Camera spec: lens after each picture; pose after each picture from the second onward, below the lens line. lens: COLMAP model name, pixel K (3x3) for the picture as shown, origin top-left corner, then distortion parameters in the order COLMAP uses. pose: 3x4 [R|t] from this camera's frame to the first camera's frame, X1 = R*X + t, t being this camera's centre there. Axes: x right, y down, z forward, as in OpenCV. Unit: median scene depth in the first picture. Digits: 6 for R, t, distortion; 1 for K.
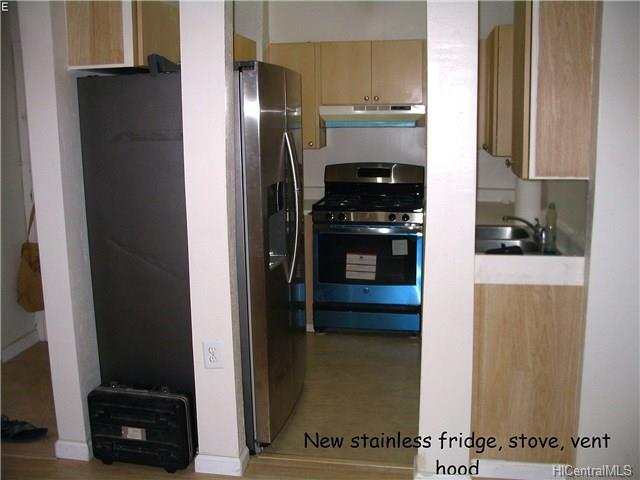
lens RADIAL K [[663.9, 0, 320.8], [0, 663.9, 237.9], [0, 0, 1]] dist [-0.096143, 0.000000]
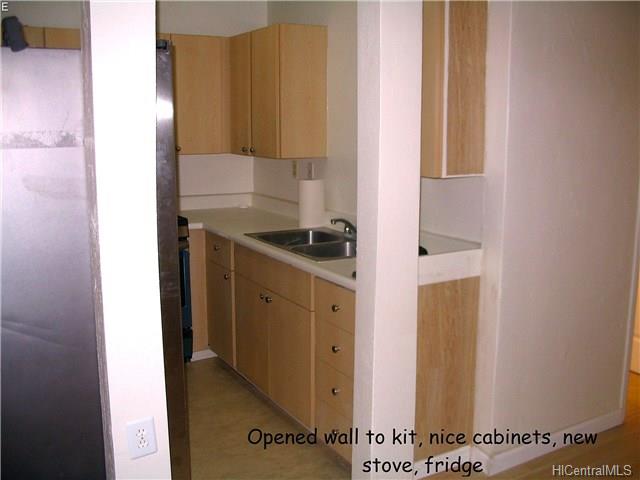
lens RADIAL K [[663.9, 0, 320.5], [0, 663.9, 241.3], [0, 0, 1]] dist [-0.096143, 0.000000]
pose [[0.746971, -0.102190, 0.656956, -0.480578], [0.104268, 0.993896, 0.036046, -0.047087], [-0.656629, 0.041574, 0.753067, 0.340525]]
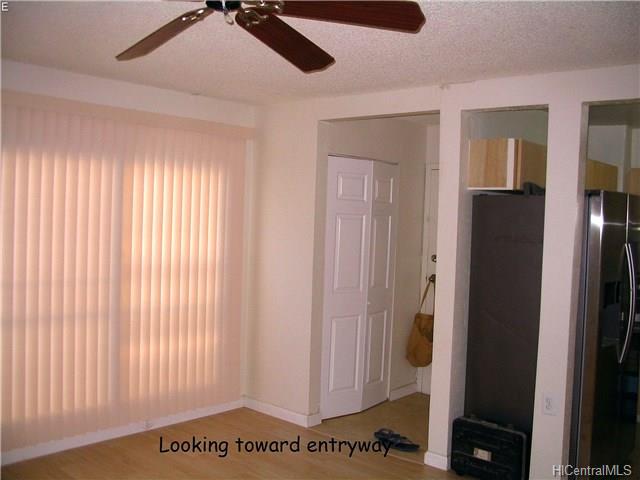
lens RADIAL K [[663.9, 0, 318.7], [0, 663.9, 241.5], [0, 0, 1]] dist [-0.096143, 0.000000]
pose [[0.845117, 0.060779, -0.531115, 0.118072], [-0.140173, 0.983948, -0.110446, 0.063174], [0.515877, 0.167788, 0.840070, -0.383506]]
